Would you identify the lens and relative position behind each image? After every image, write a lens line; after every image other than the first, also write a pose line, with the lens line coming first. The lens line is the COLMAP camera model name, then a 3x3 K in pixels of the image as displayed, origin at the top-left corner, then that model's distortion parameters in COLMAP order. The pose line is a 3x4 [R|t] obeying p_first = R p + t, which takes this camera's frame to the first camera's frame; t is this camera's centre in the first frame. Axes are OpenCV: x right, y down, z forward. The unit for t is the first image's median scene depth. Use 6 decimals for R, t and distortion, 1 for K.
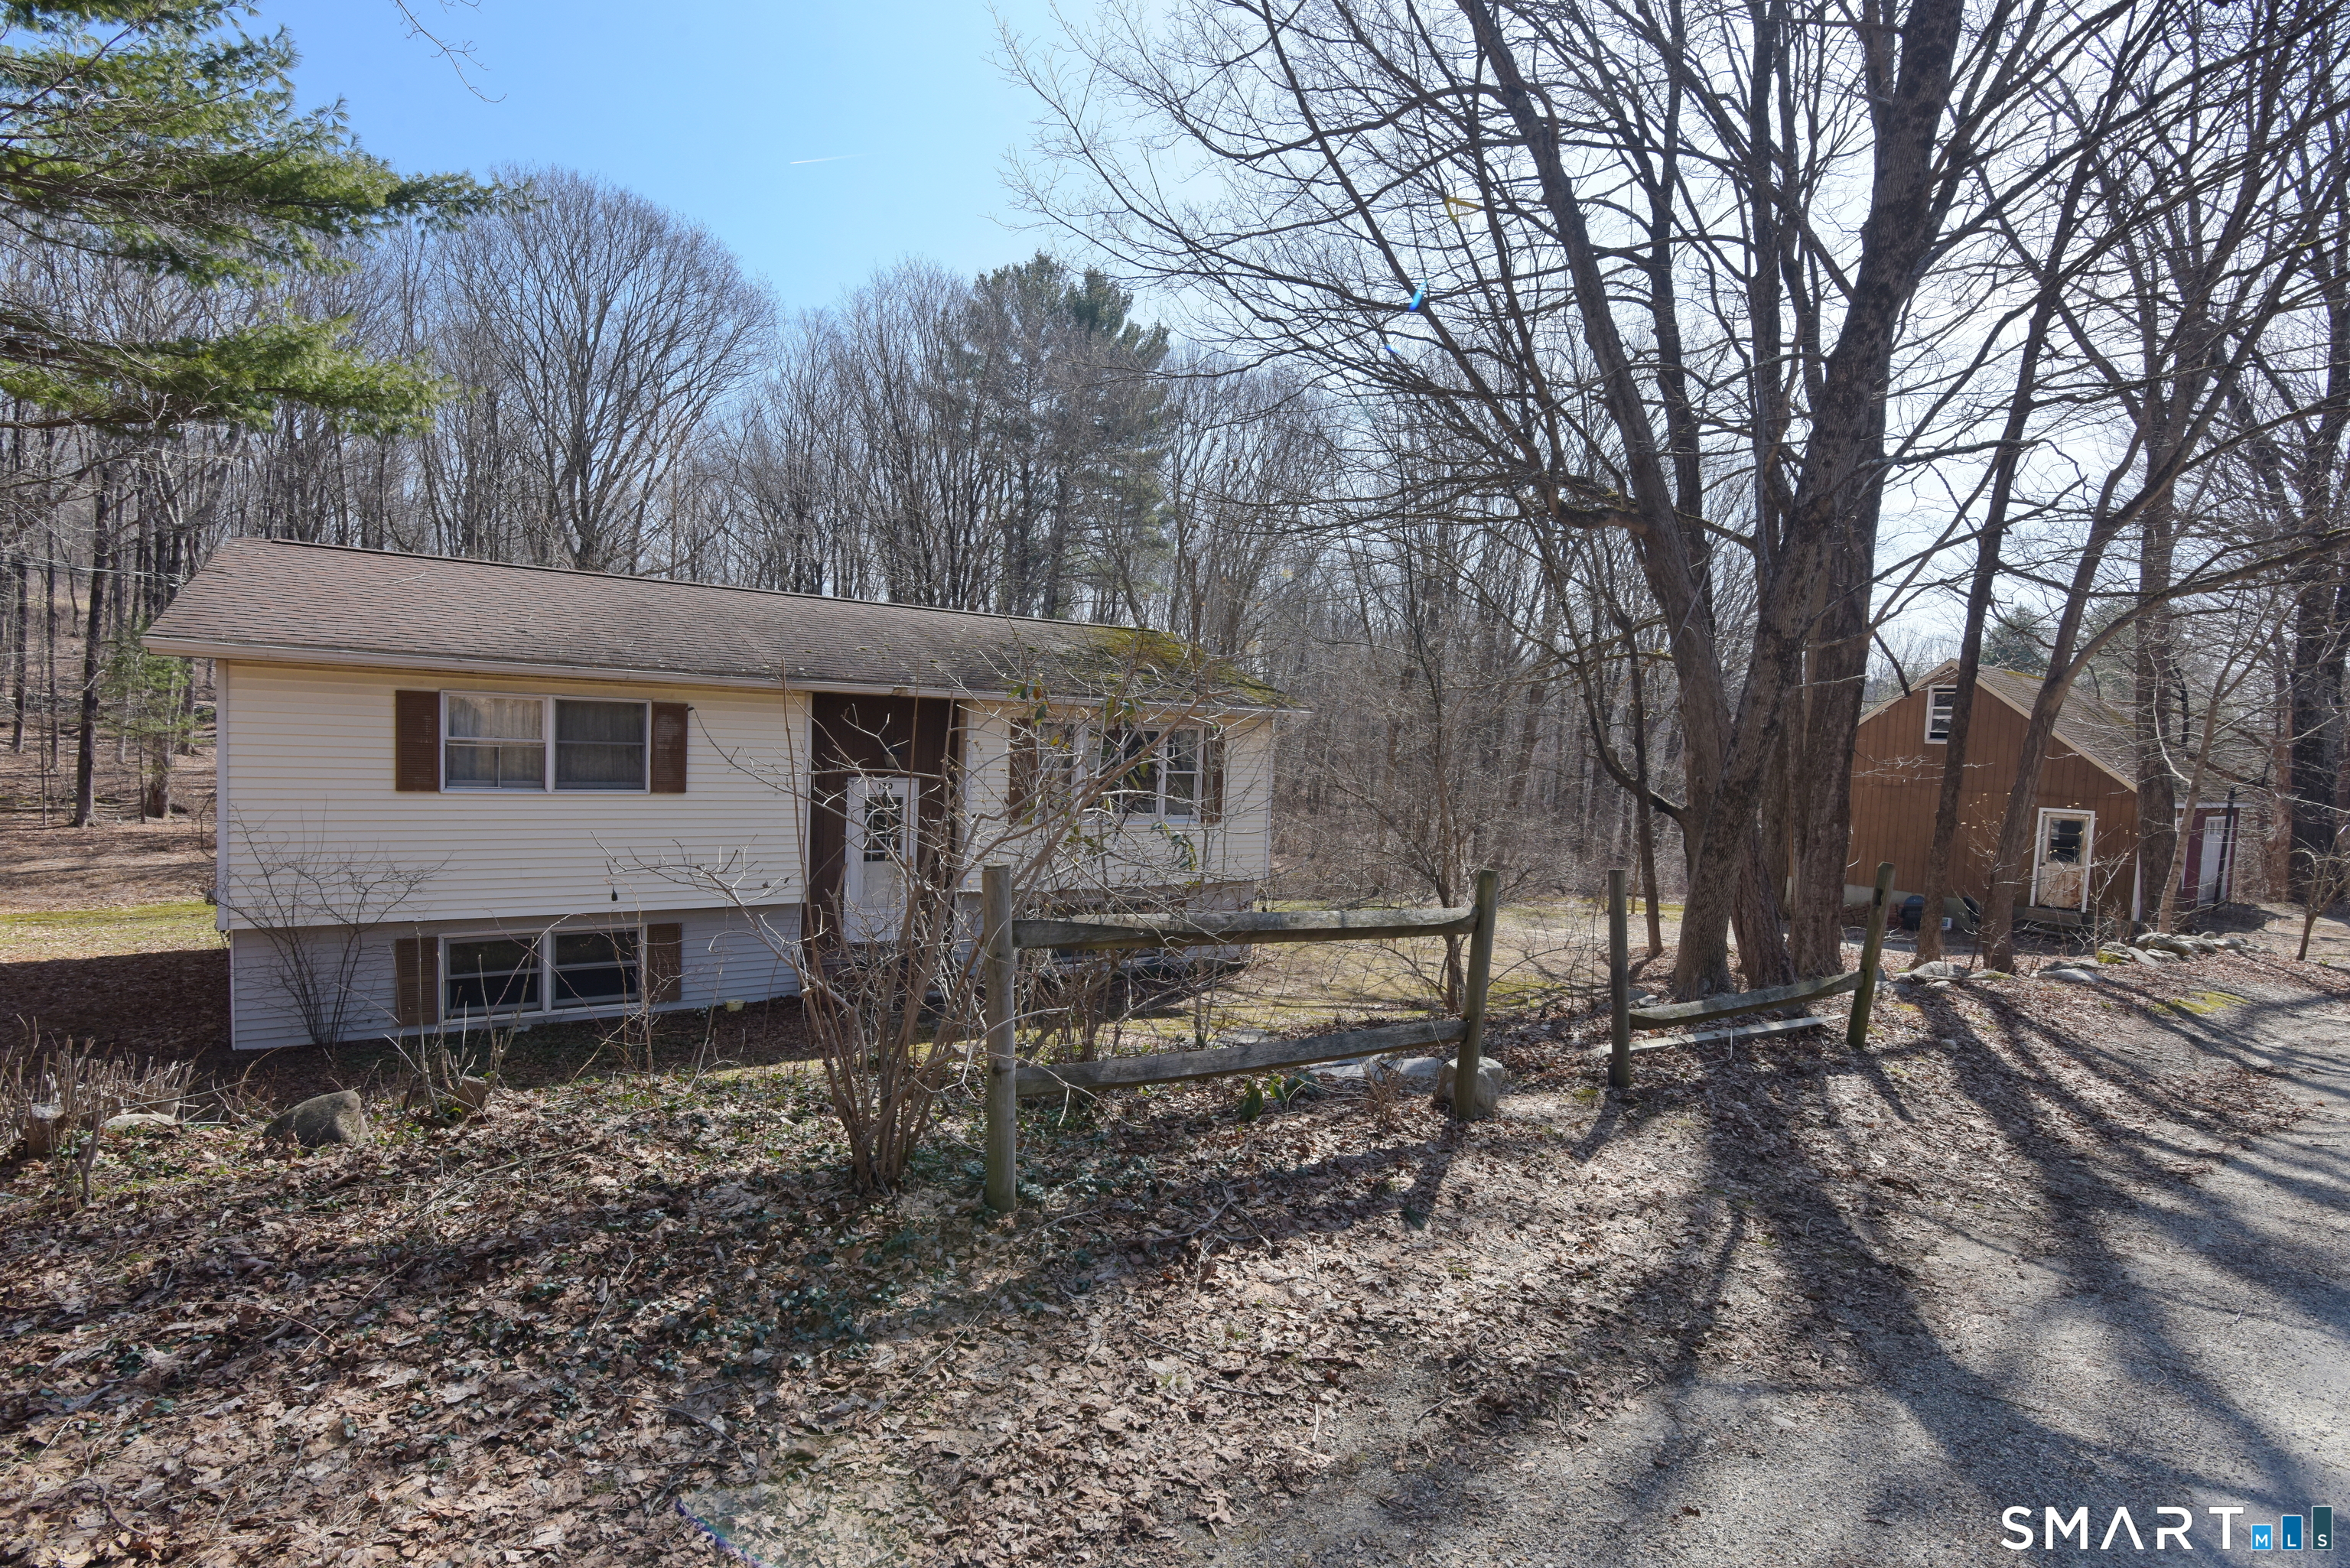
lens RADIAL K [[1096.8, 0, 1186.0], [0, 1096.8, 793.5], [0, 0, 1]] dist [-0.030233, -0.001253]
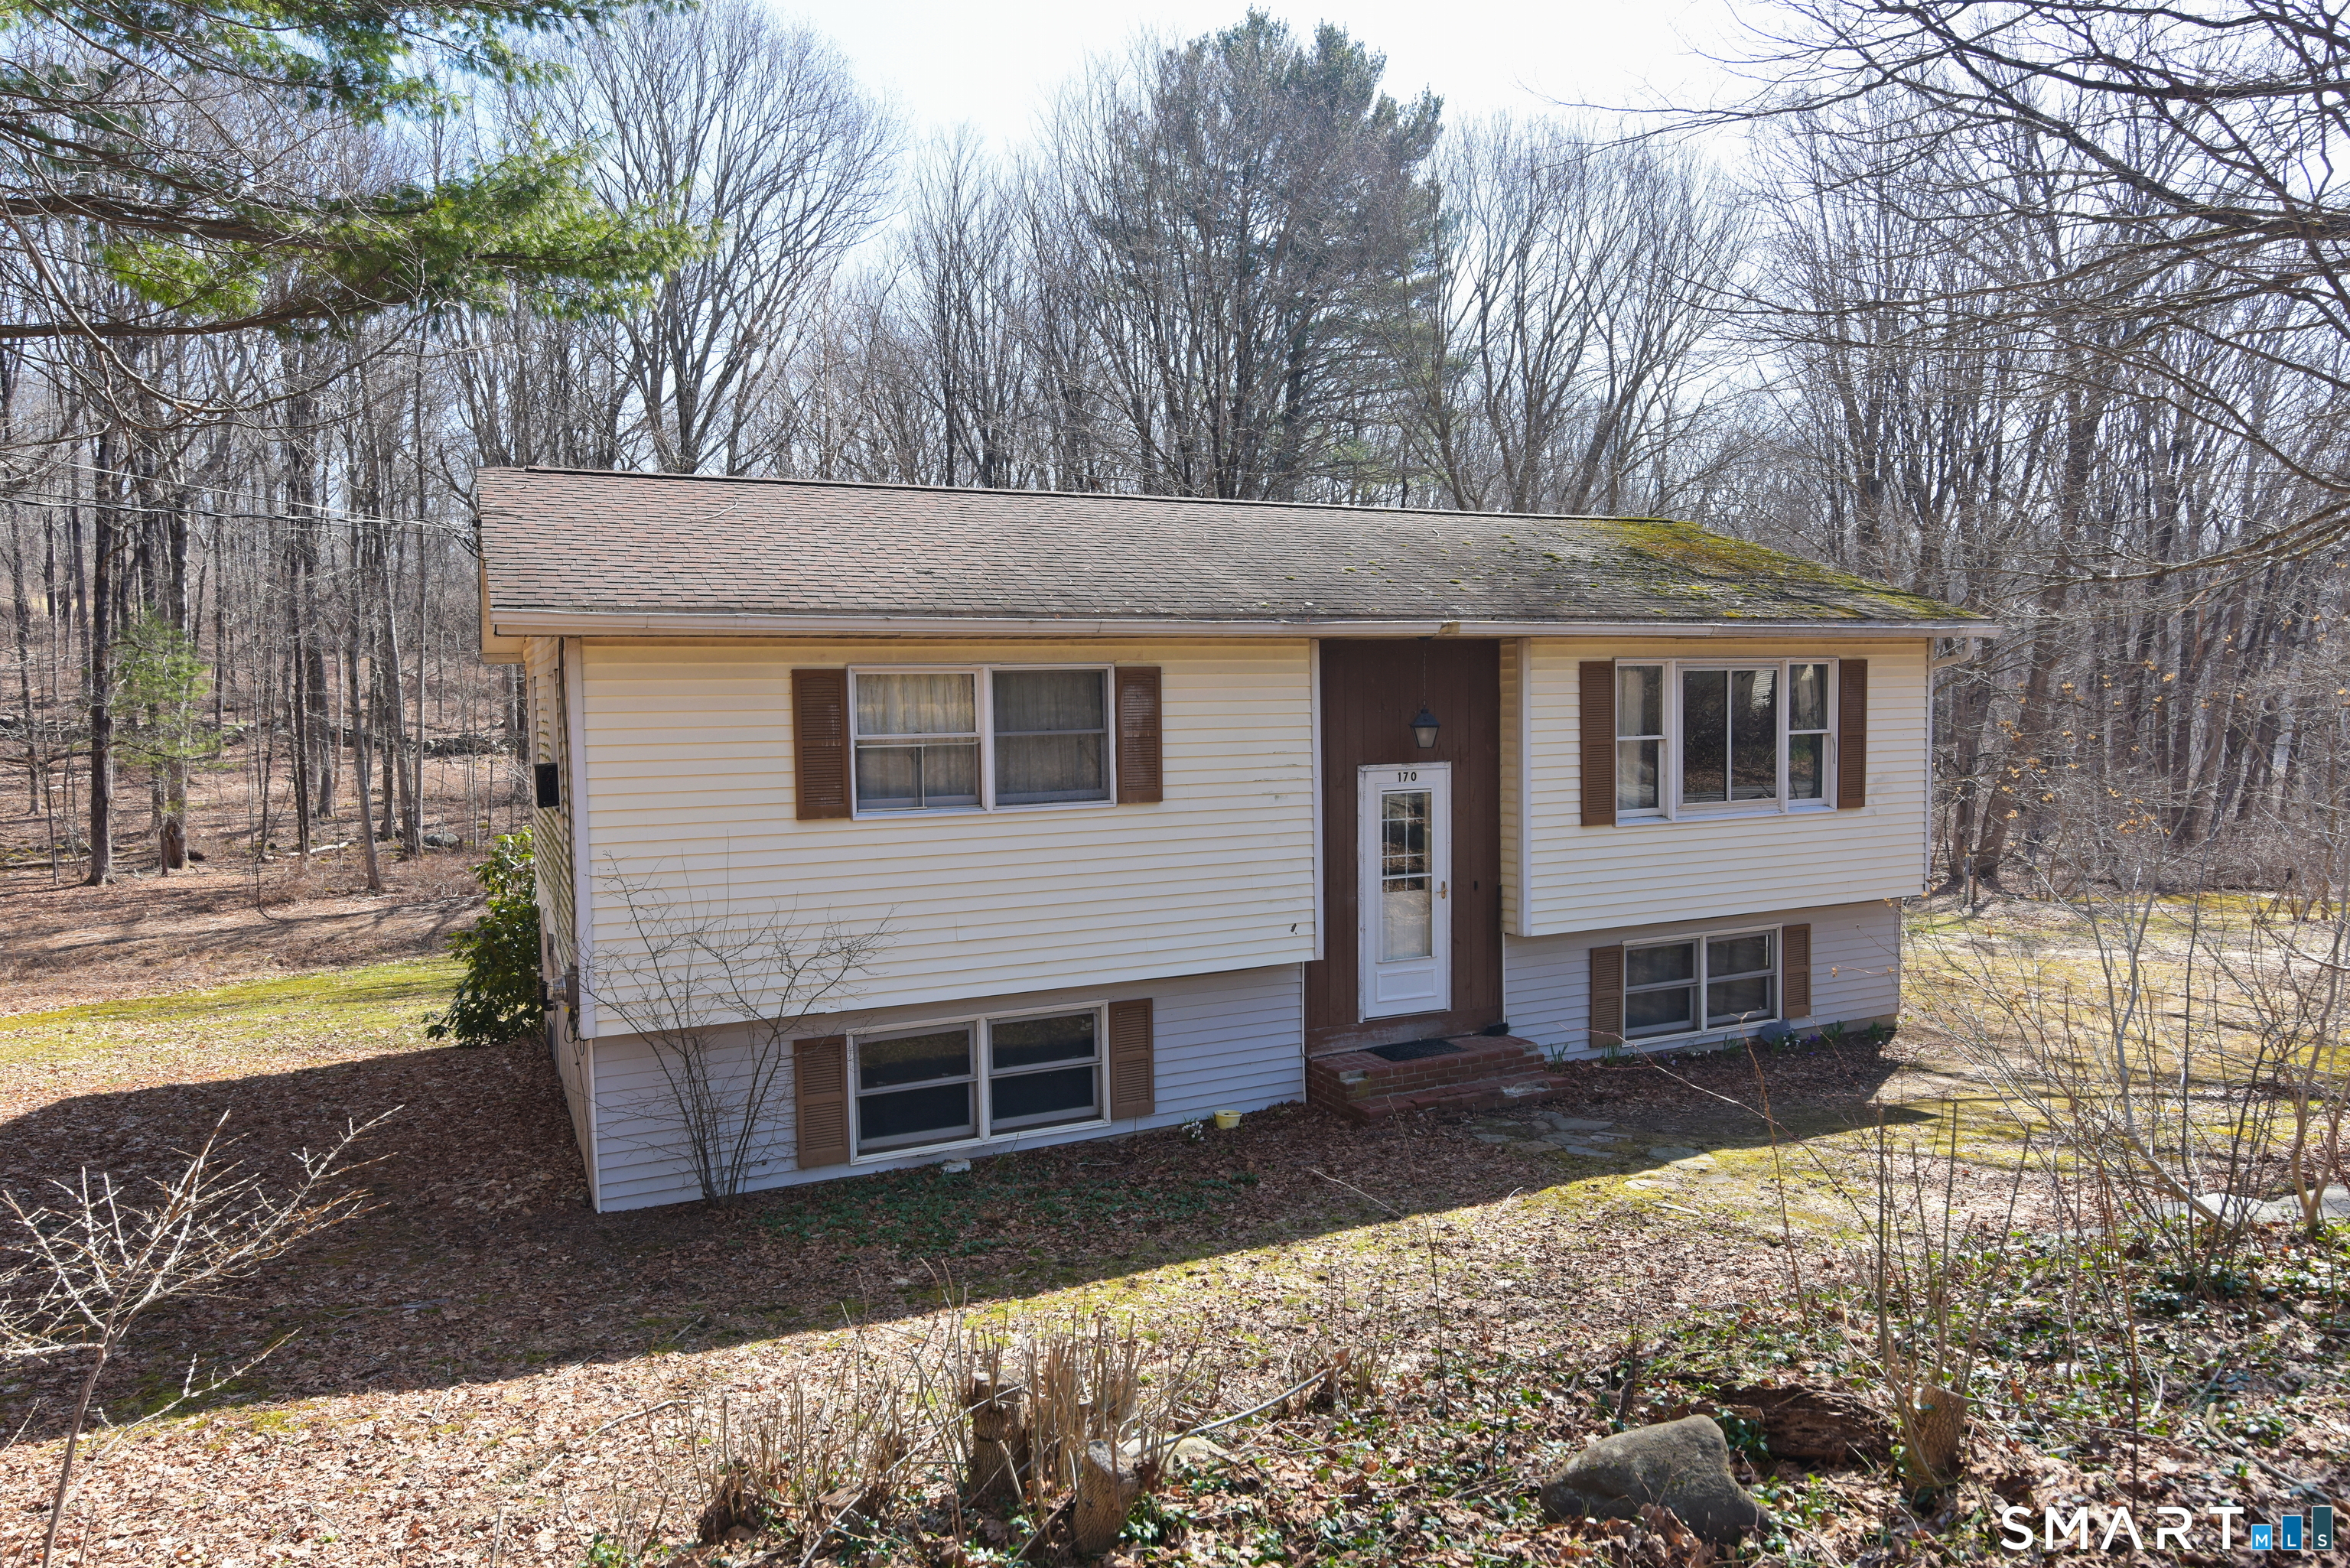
lens RADIAL K [[1523.1, 0, 1168.7], [0, 1523.1, 794.0], [0, 0, 1]] dist [-0.023878, 0.000728]
pose [[0.987602, -0.049016, -0.149133, -0.319676], [0.050770, 0.998679, 0.007977, -0.012677], [0.148545, -0.015449, 0.988785, 0.090038]]
